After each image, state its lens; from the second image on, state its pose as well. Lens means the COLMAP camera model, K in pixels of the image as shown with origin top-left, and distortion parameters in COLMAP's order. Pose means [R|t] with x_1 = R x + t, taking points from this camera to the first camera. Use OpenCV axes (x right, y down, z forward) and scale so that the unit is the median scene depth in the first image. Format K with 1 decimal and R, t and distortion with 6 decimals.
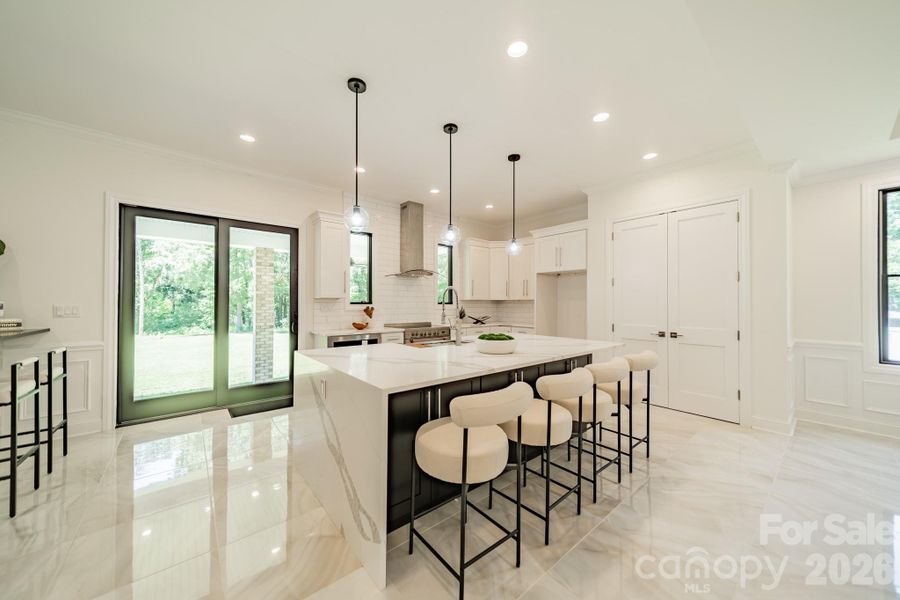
lens RADIAL K [[318.3, 0, 455.3], [0, 318.3, 302.4], [0, 0, 1]] dist [0.007616, -0.000002]
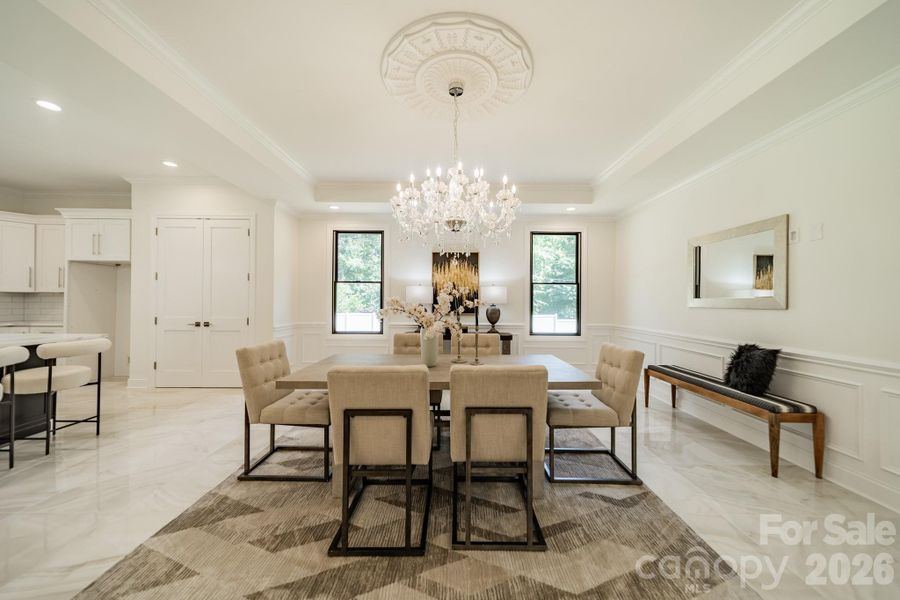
lens RADIAL K [[318.3, 0, 451.0], [0, 318.3, 298.6], [0, 0, 1]] dist [0.007616, -0.000002]
pose [[0.644958, 0.005757, 0.764196, 0.297399], [-0.006797, 0.999975, -0.001797, 0.003454], [-0.764188, -0.004035, 0.644981, -0.357910]]
